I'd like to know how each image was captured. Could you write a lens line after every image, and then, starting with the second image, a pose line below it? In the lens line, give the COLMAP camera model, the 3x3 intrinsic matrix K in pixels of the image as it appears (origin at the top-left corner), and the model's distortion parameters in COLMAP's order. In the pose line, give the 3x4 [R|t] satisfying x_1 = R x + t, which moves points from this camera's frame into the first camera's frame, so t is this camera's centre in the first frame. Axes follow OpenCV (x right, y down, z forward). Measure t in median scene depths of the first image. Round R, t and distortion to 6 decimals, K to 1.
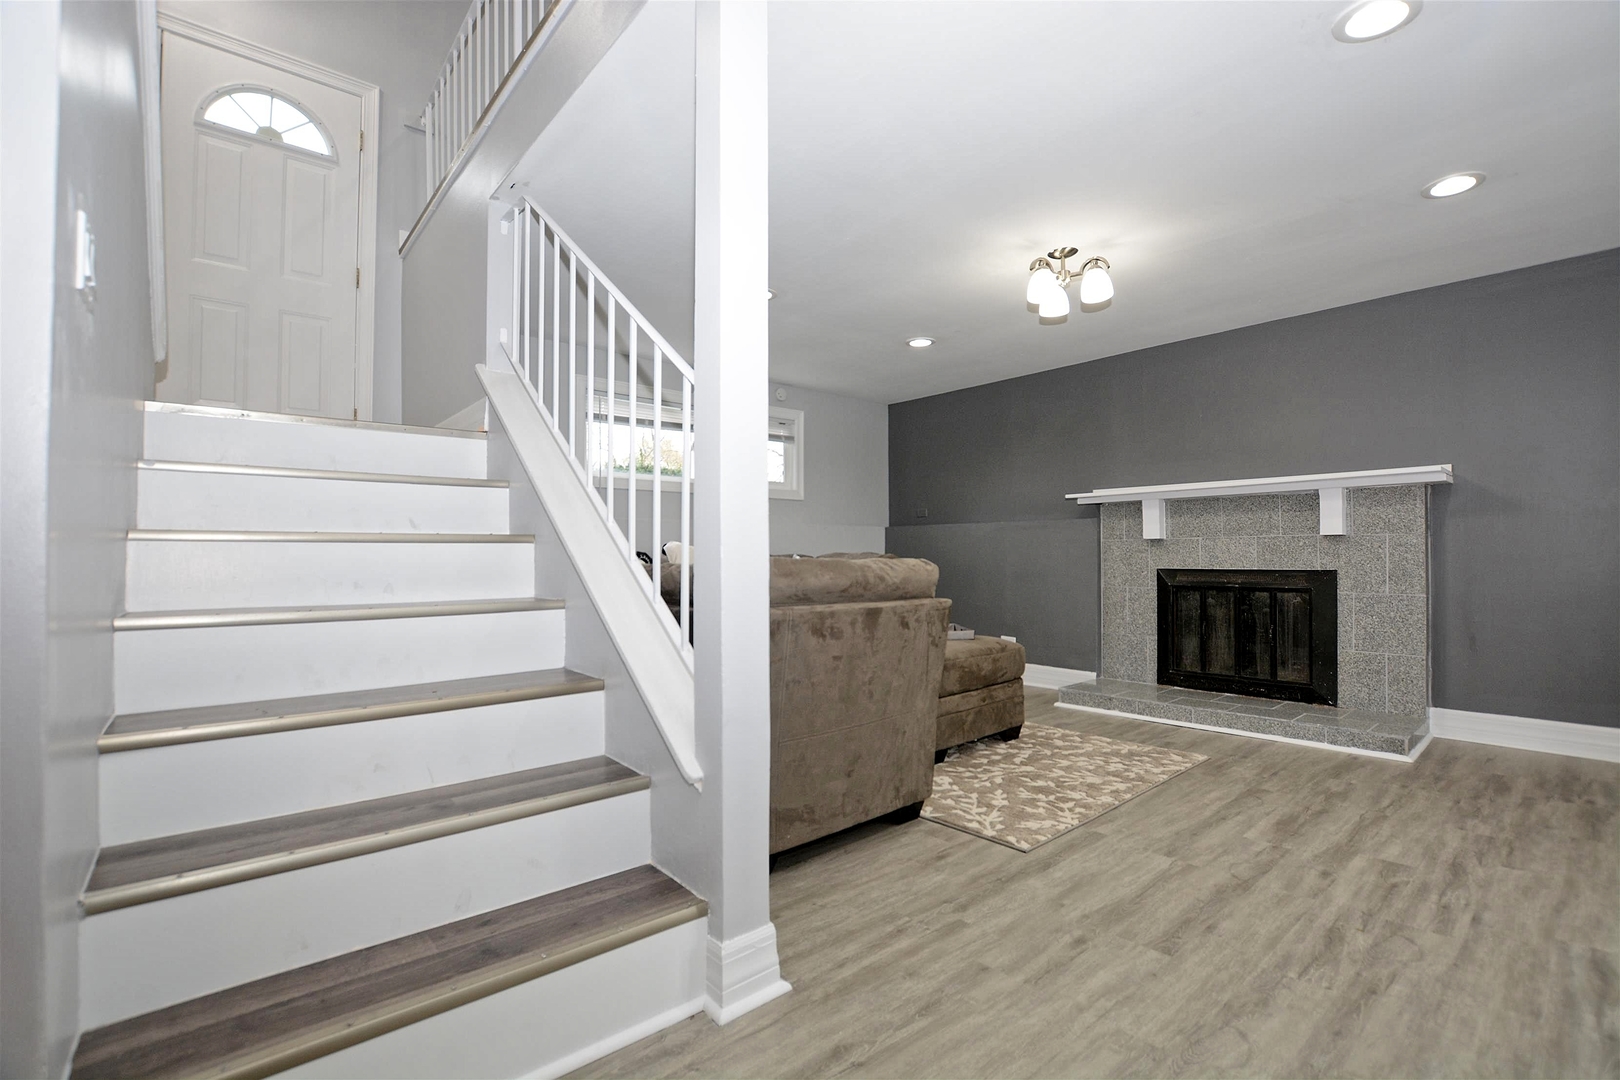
lens RADIAL K [[720.8, 0, 802.3], [0, 720.8, 545.9], [0, 0, 1]] dist [-0.030308, 0.004461]
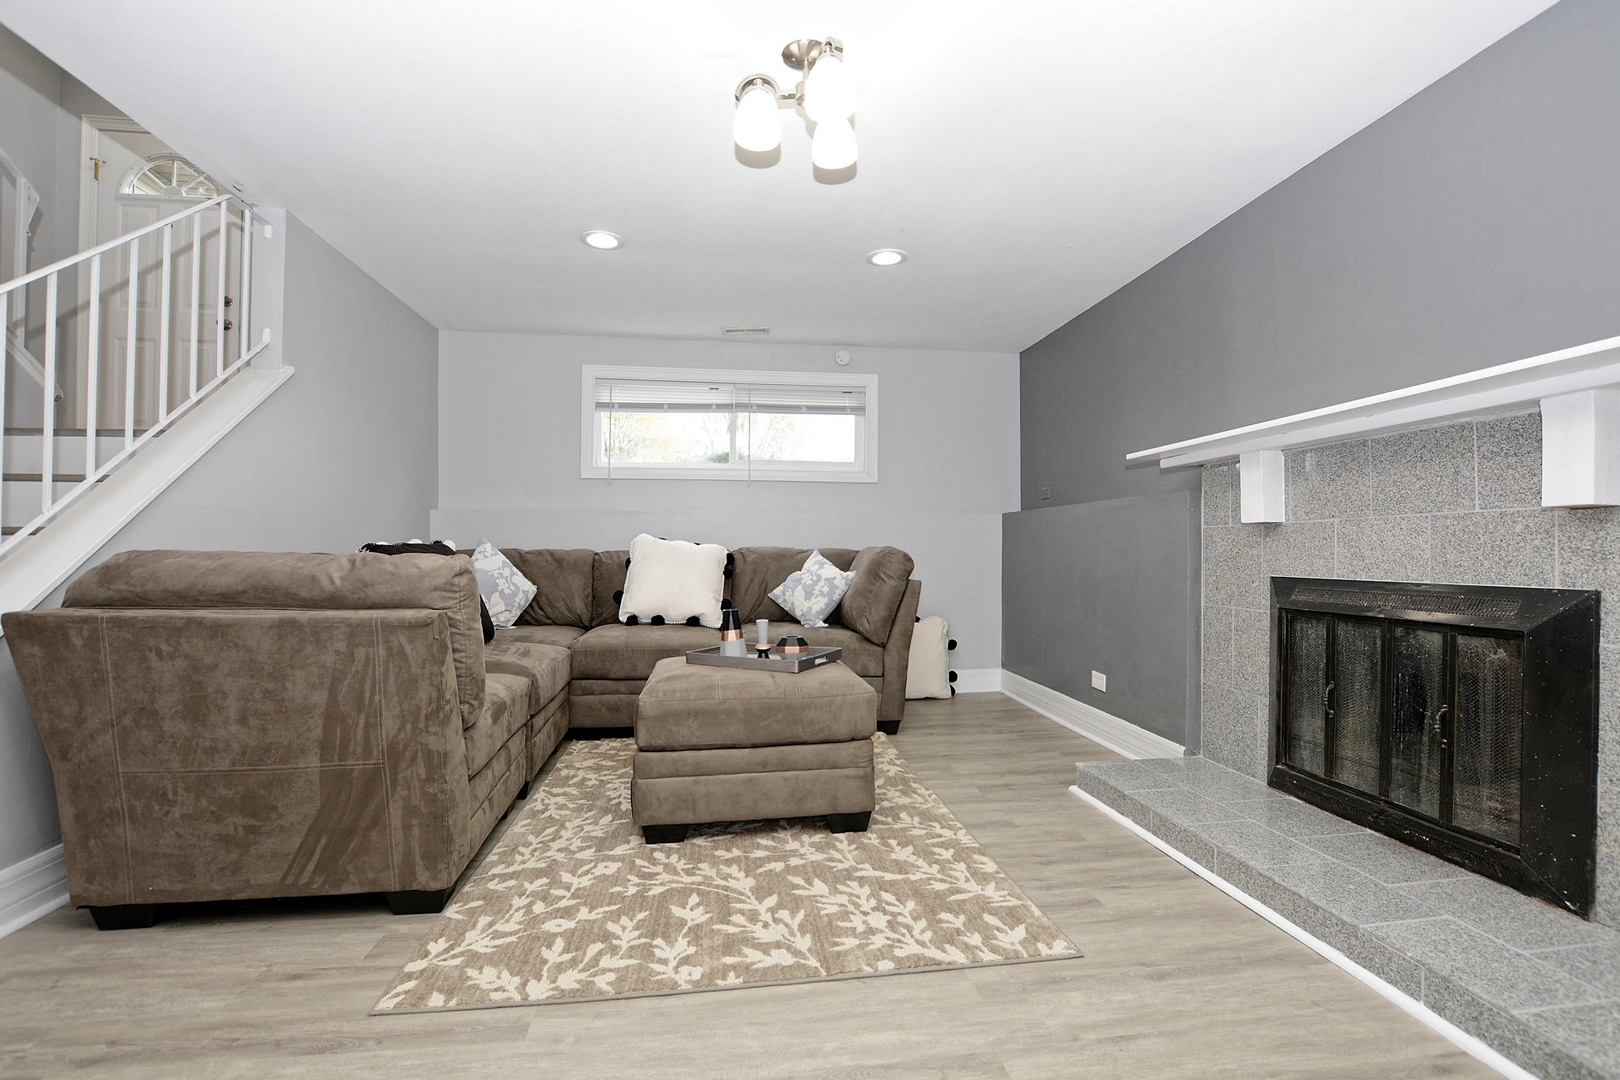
lens RADIAL K [[720.8, 0, 828.4], [0, 720.8, 545.3], [0, 0, 1]] dist [-0.030308, 0.004461]
pose [[0.841820, 0.001360, -0.539756, 0.651390], [0.002385, 0.999978, 0.006239, 0.004431], [0.539753, -0.006539, 0.841798, 0.455241]]
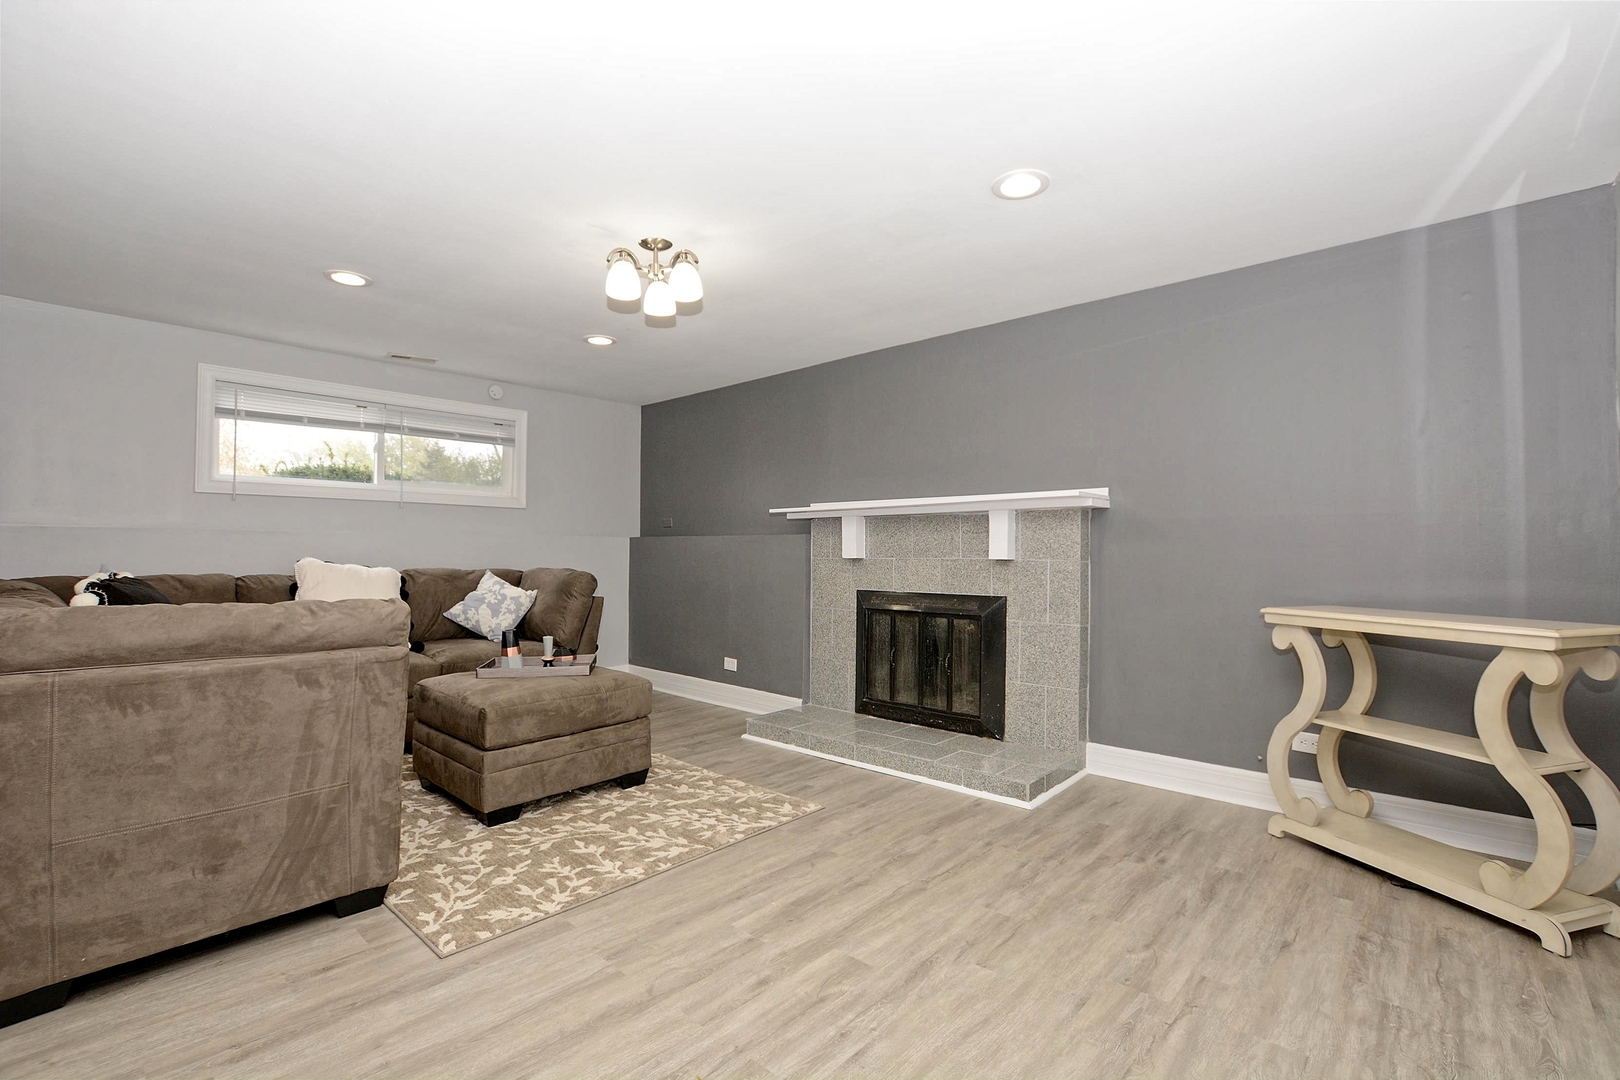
lens RADIAL K [[720.8, 0, 807.2], [0, 720.8, 543.3], [0, 0, 1]] dist [-0.030308, 0.004461]
pose [[0.993658, 0.008670, 0.112111, 0.418498], [-0.009057, 0.999955, 0.002948, -0.040038], [-0.112080, -0.003945, 0.993691, 0.087158]]
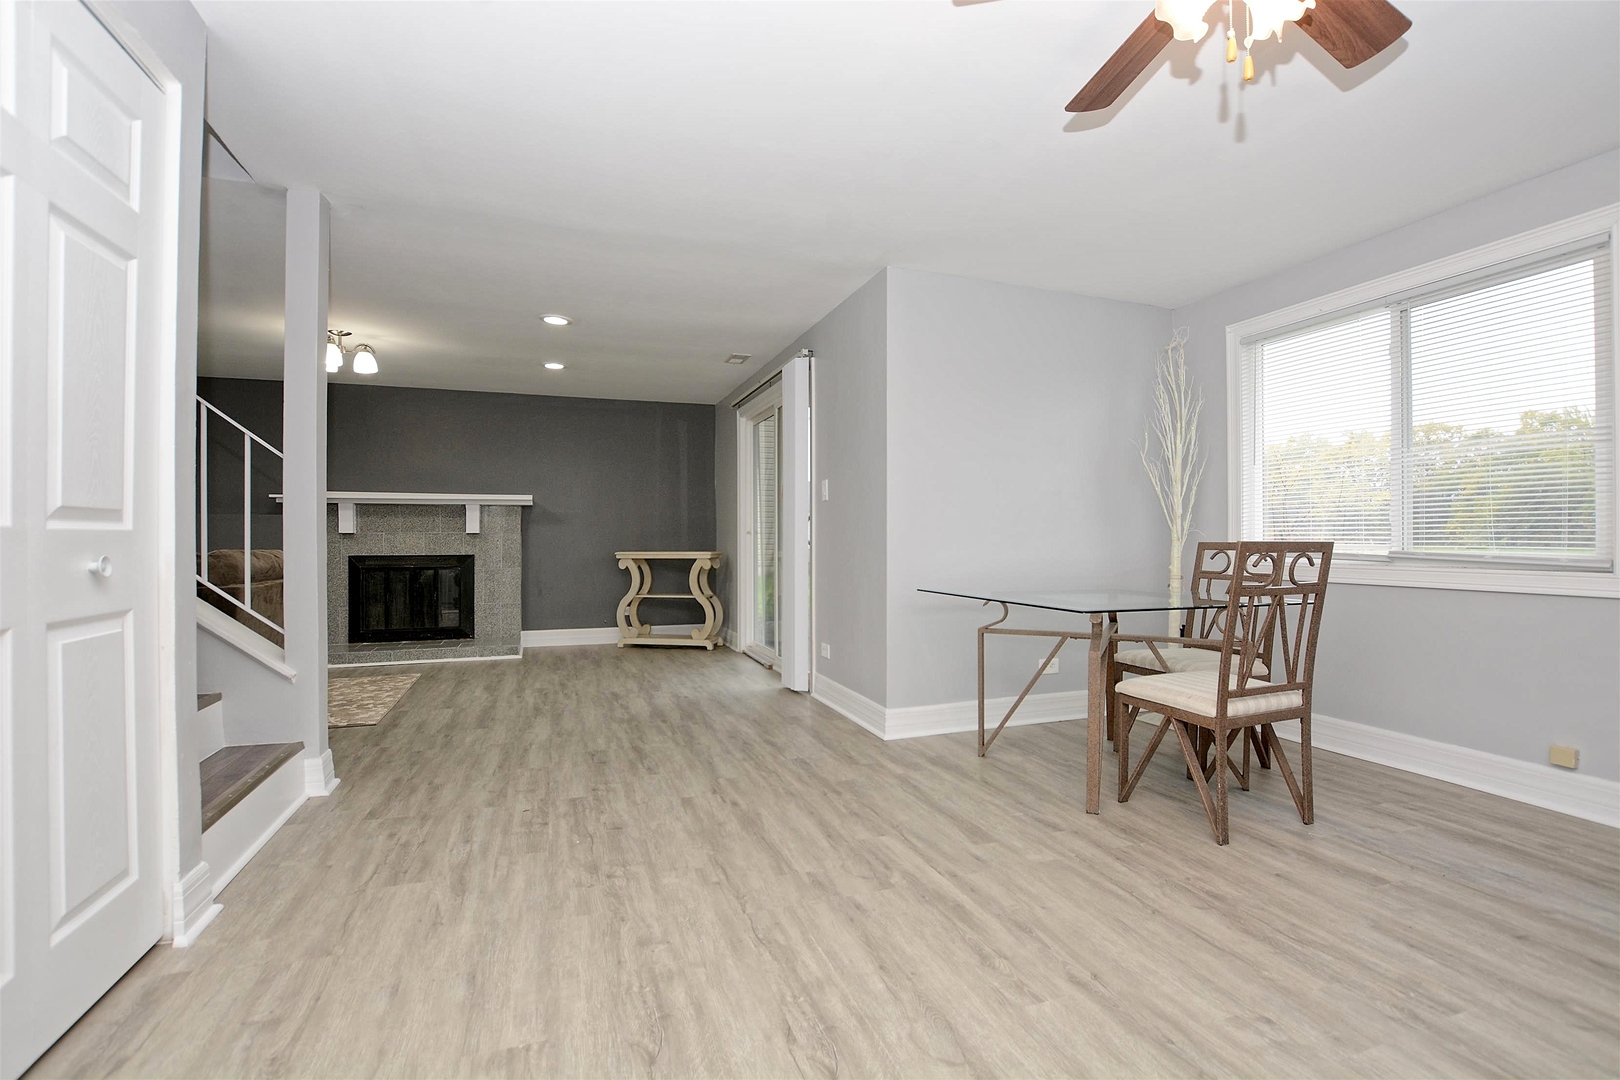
lens RADIAL K [[720.8, 0, 836.9], [0, 720.8, 538.6], [0, 0, 1]] dist [-0.030308, 0.004461]
pose [[0.332630, 0.004670, 0.943046, -0.556134], [-0.012945, 0.999916, -0.000385, -0.013430], [-0.942969, -0.012080, 0.332662, -0.349492]]
